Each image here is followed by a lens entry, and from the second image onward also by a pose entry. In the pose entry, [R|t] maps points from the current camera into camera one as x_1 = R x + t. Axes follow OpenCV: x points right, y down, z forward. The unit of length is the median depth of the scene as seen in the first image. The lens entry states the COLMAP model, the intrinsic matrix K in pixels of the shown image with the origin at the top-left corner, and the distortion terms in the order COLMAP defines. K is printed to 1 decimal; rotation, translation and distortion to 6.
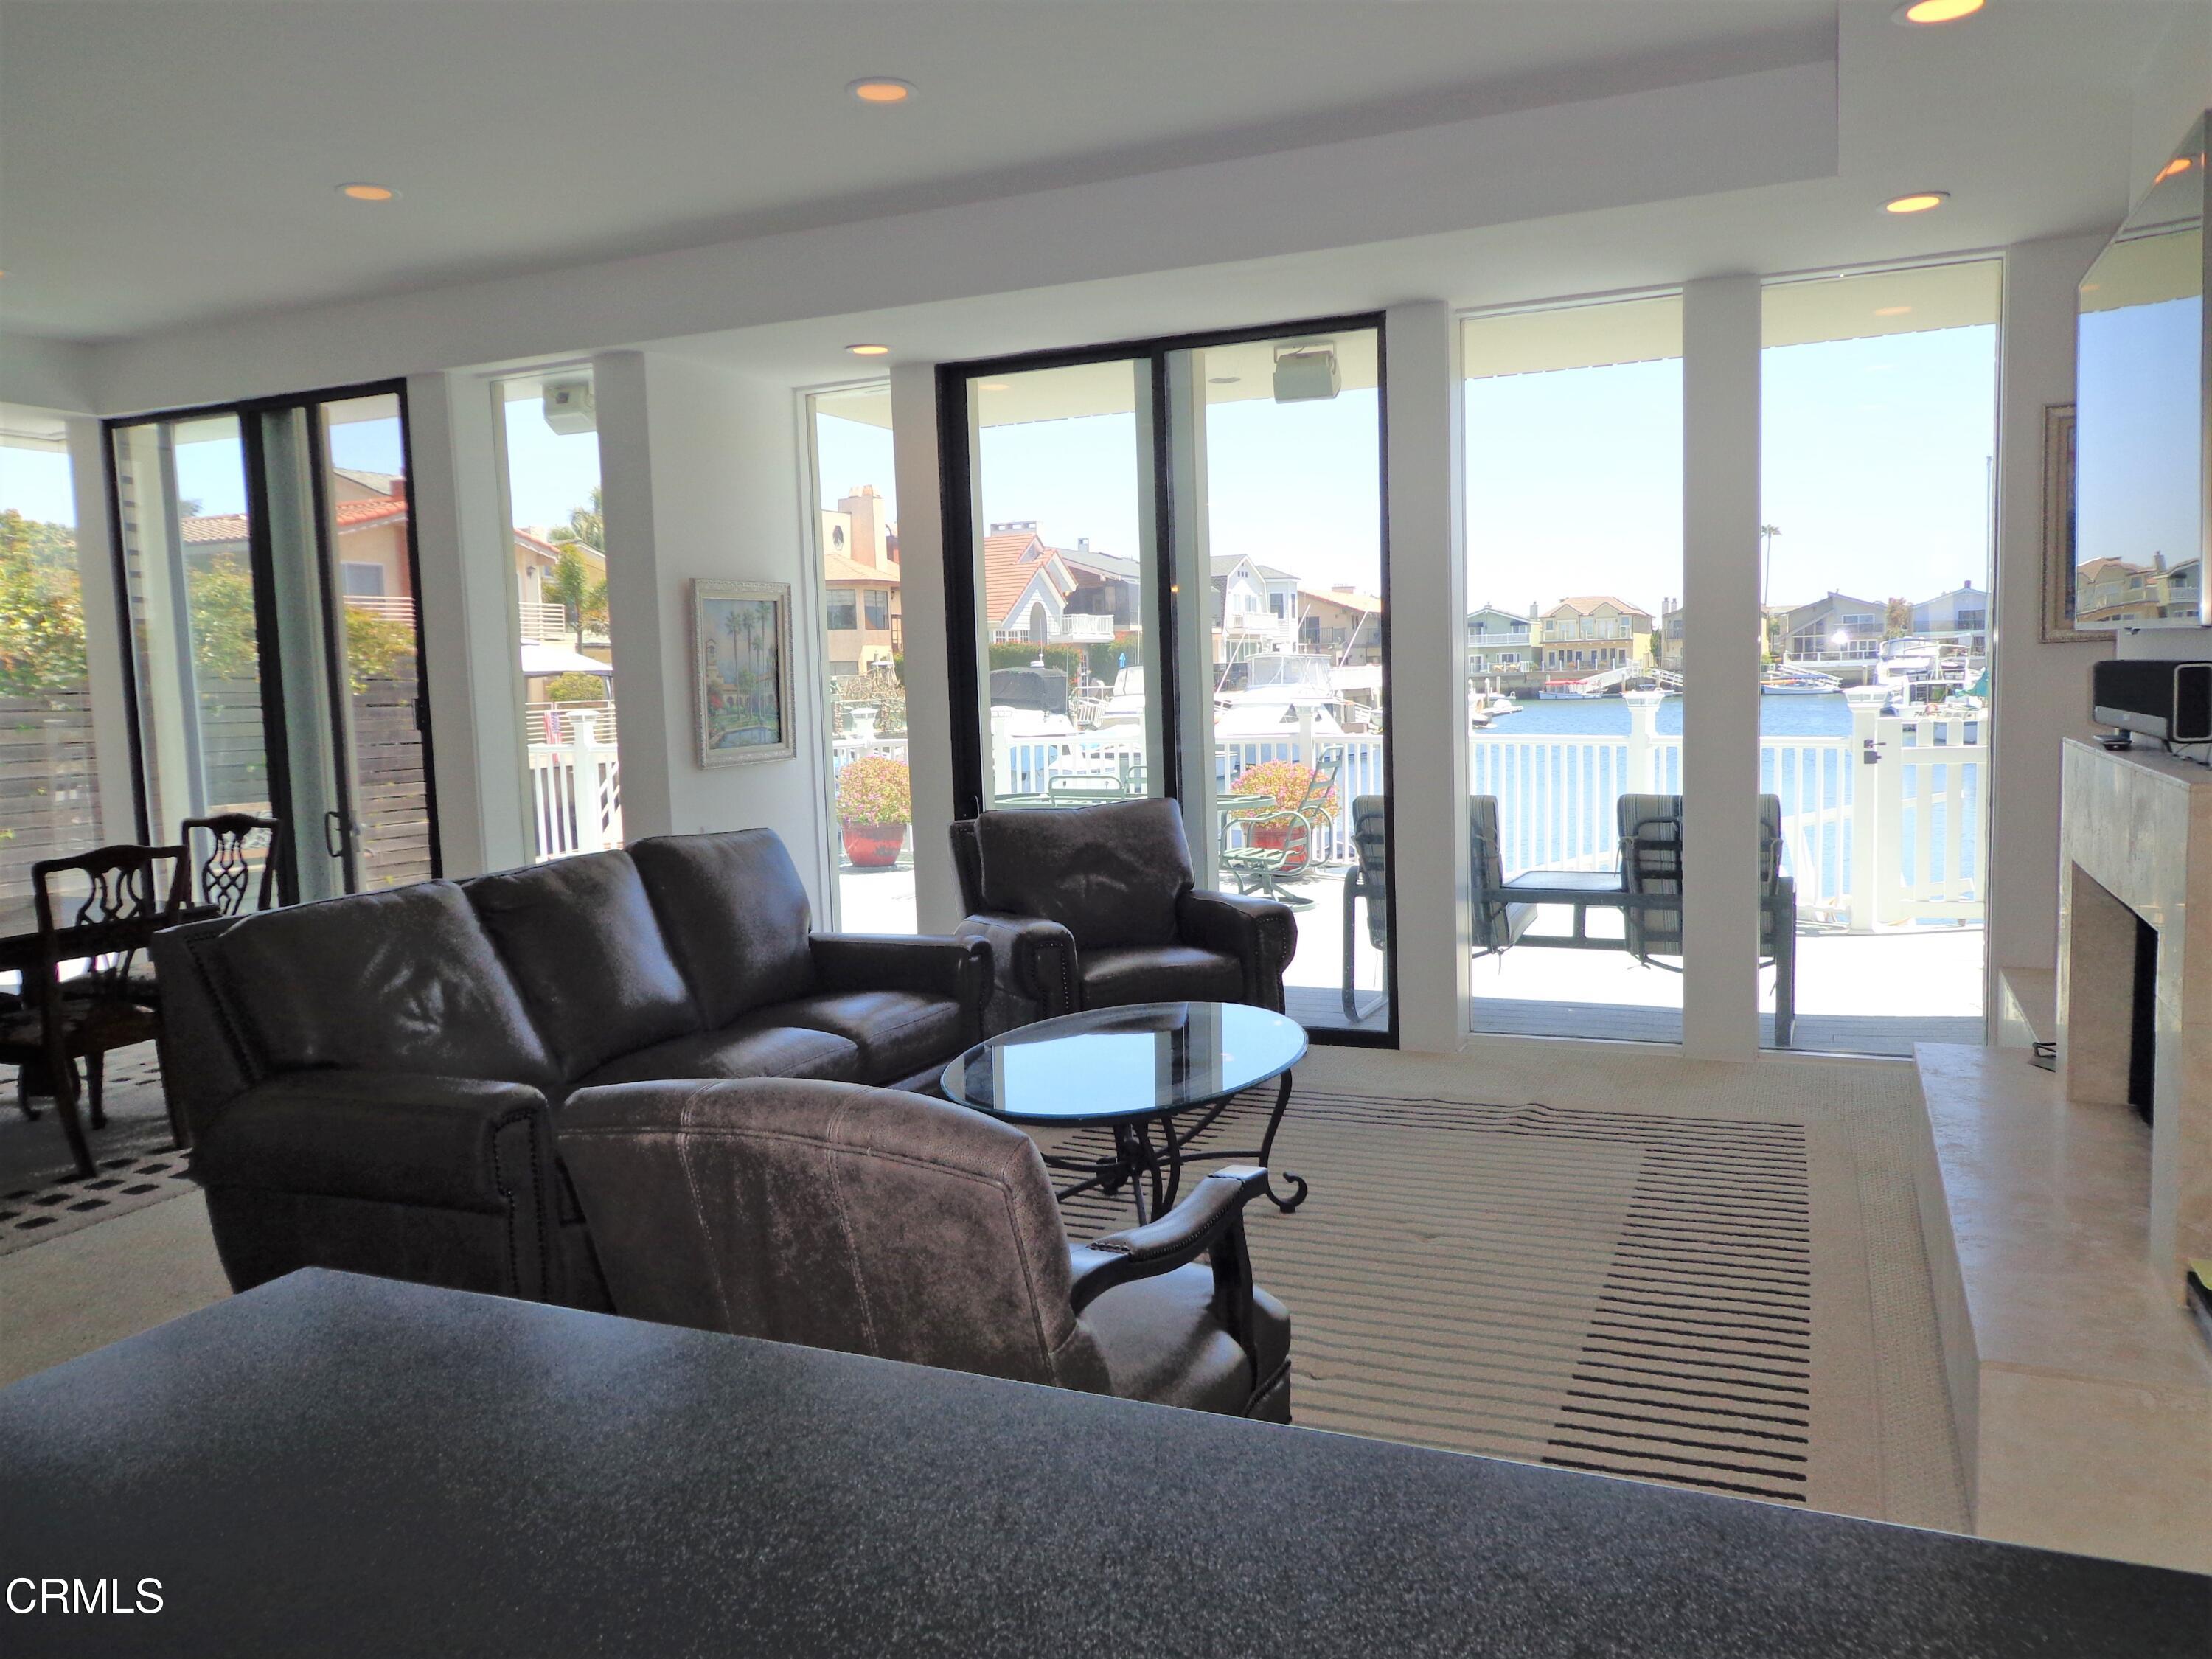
lens RADIAL K [[1623.2, 0, 1097.7], [0, 1623.2, 822.2], [0, 0, 1]] dist [-0.003952, 0.008477]
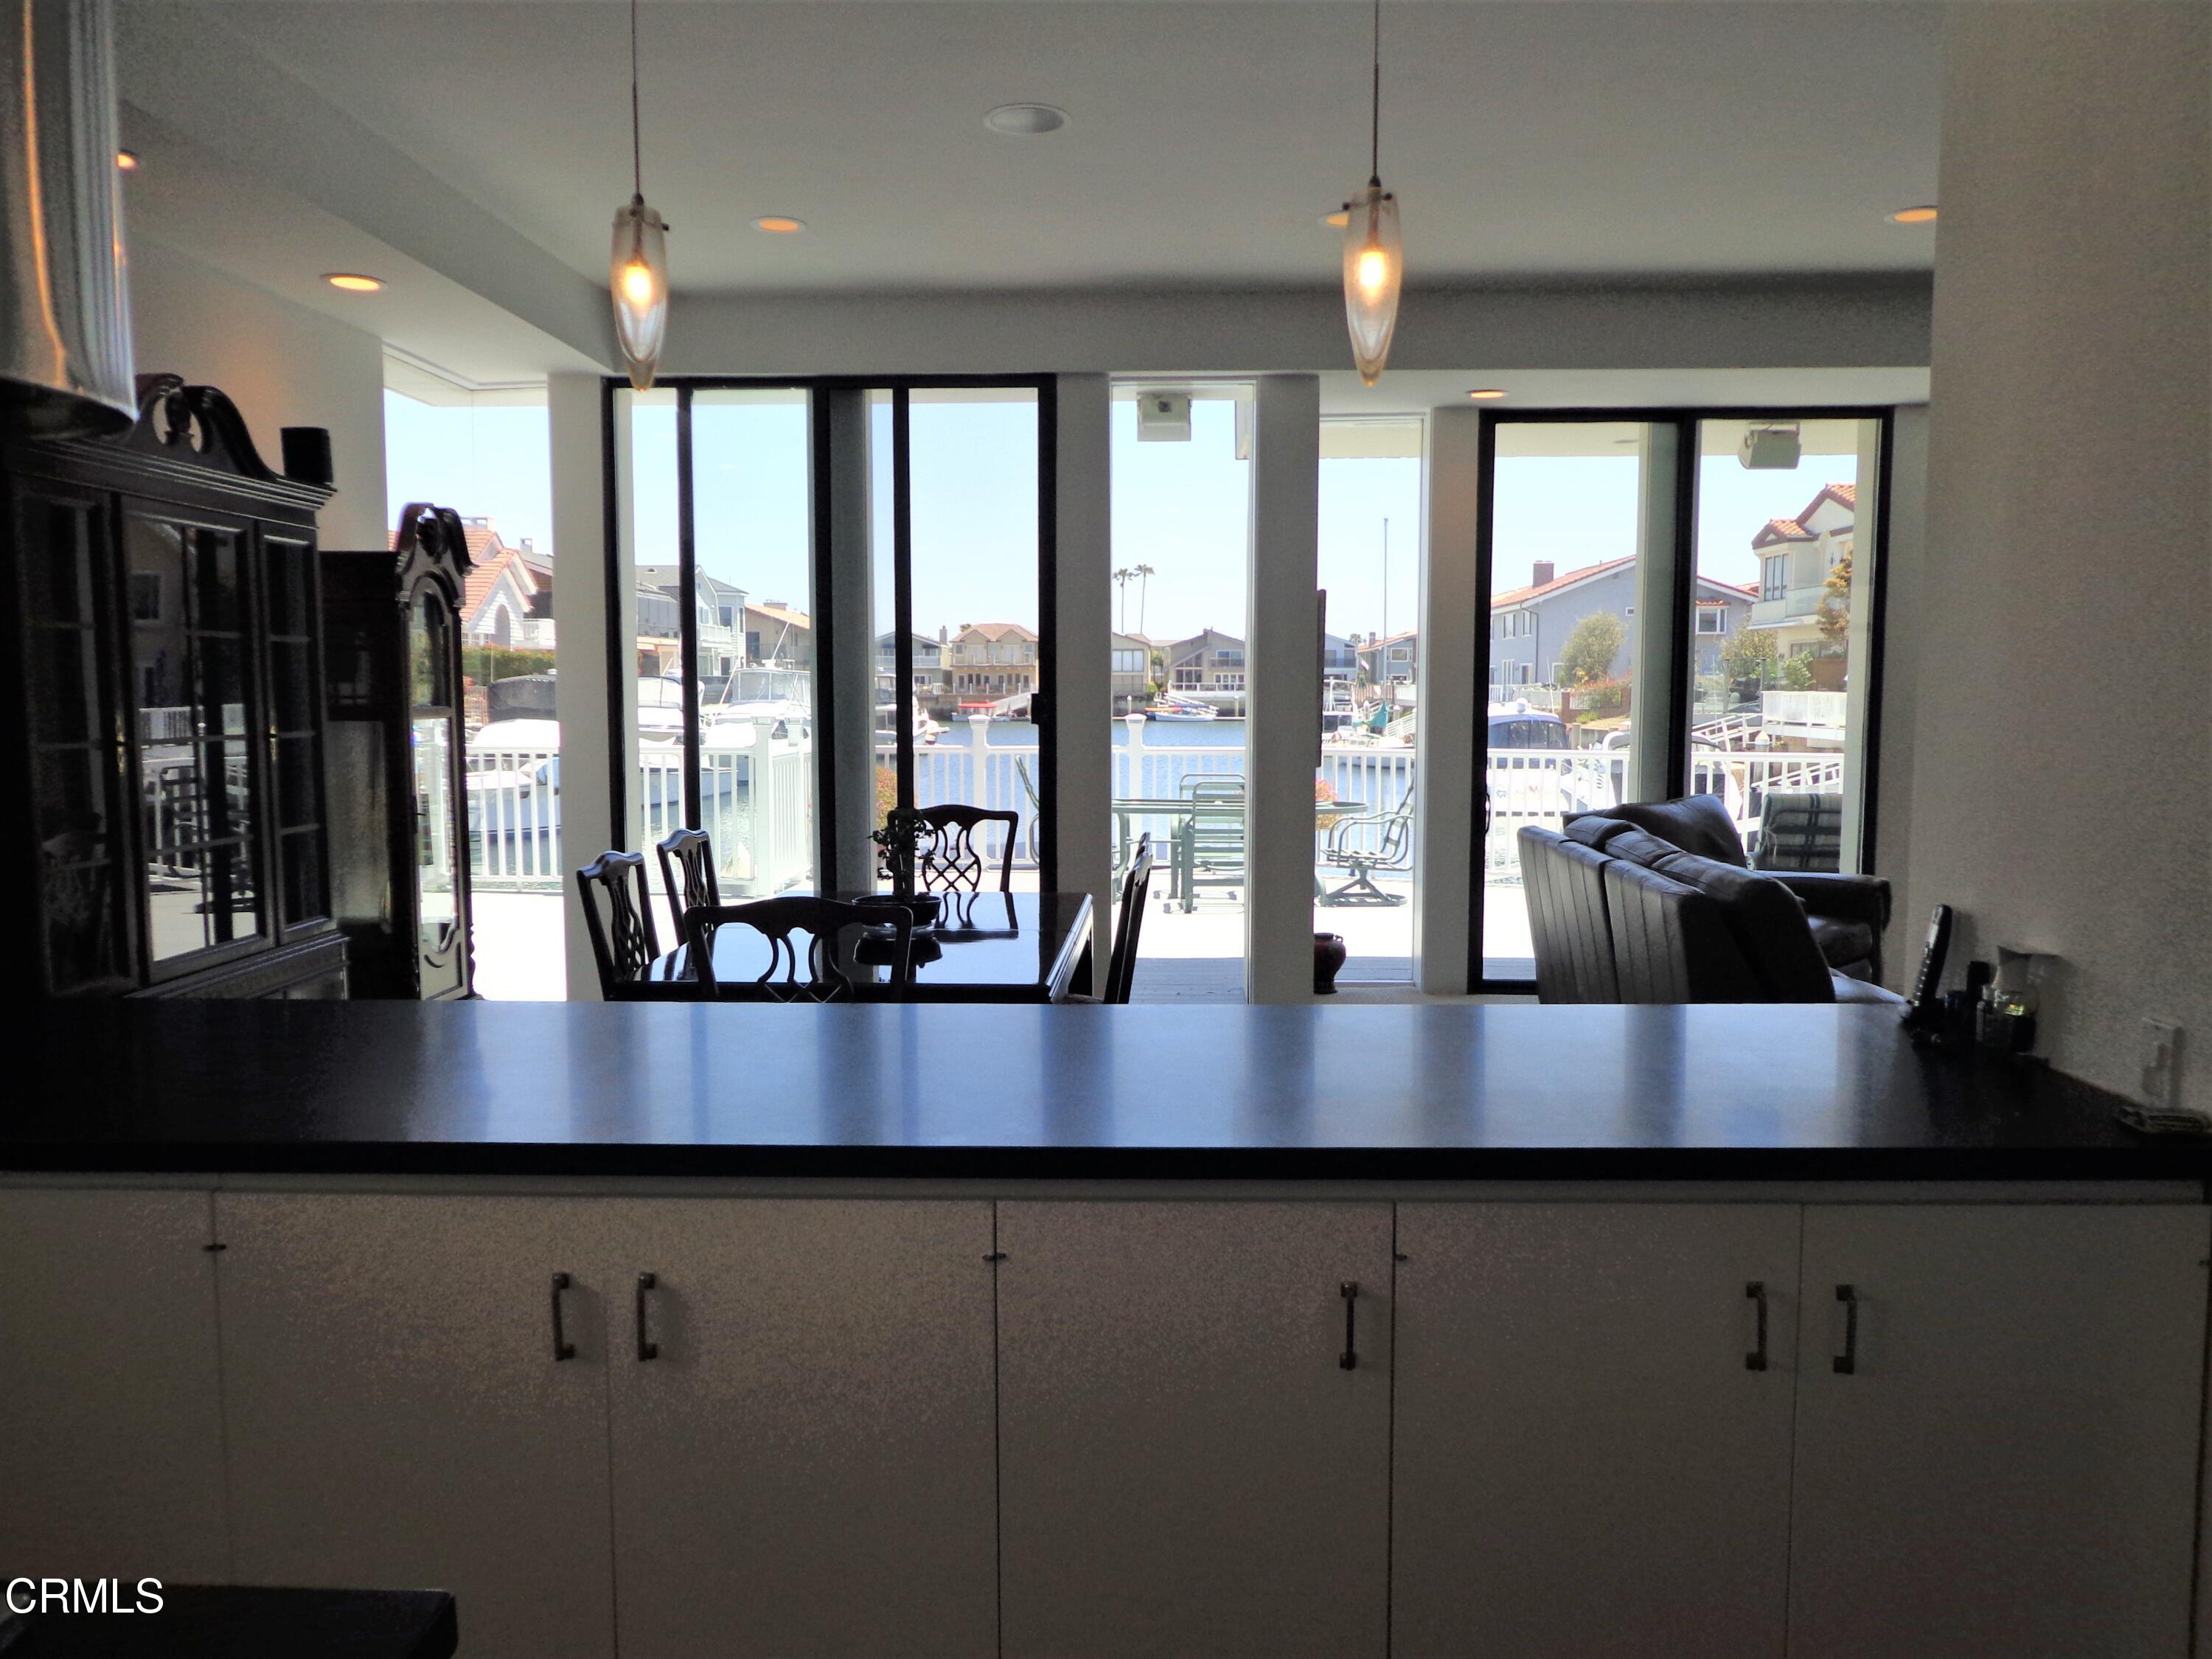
lens RADIAL K [[1623.2, 0, 1106.3], [0, 1623.2, 832.2], [0, 0, 1]] dist [-0.003952, 0.008477]
pose [[0.926704, -0.004001, 0.375771, -0.735746], [0.005968, 0.999974, -0.004071, 0.014155], [-0.375745, 0.006015, 0.926704, 0.051994]]
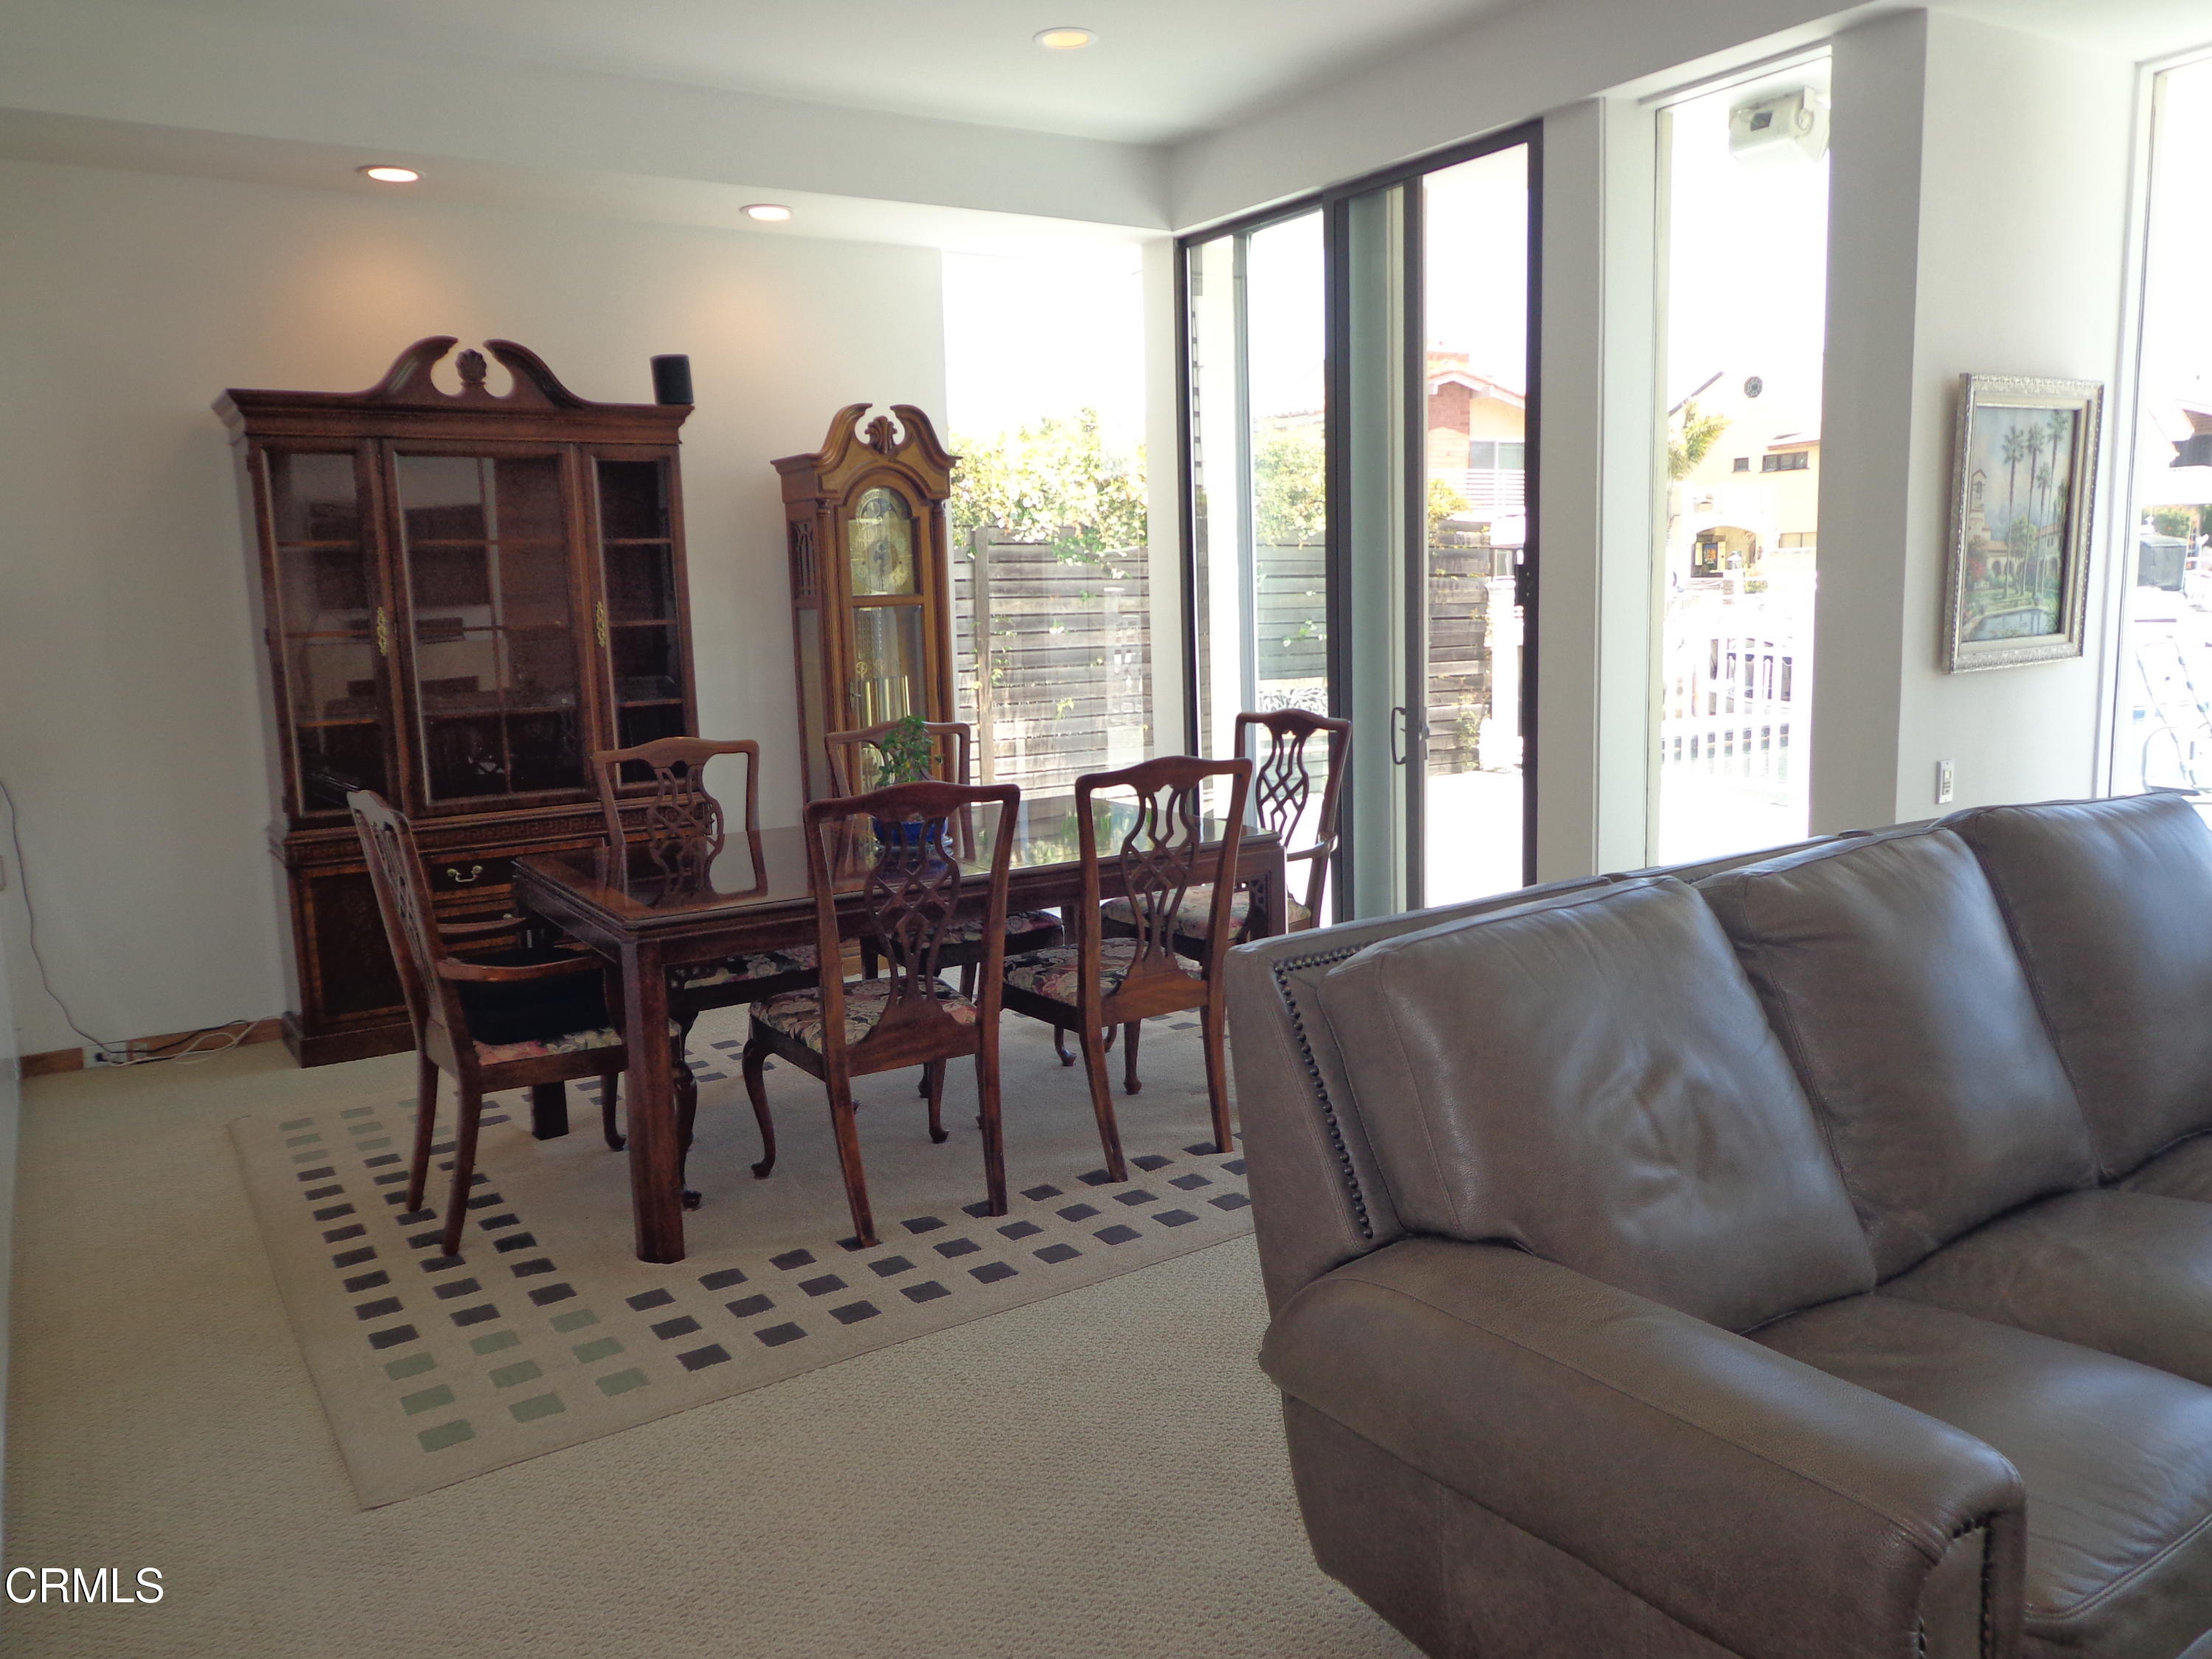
lens RADIAL K [[1623.2, 0, 1065.0], [0, 1623.2, 810.7], [0, 0, 1]] dist [-0.003952, 0.008477]
pose [[0.824351, 0.085917, -0.559520, -0.160448], [-0.046782, 0.995374, 0.083920, -0.015390], [0.564142, -0.043004, 0.824557, 0.253416]]
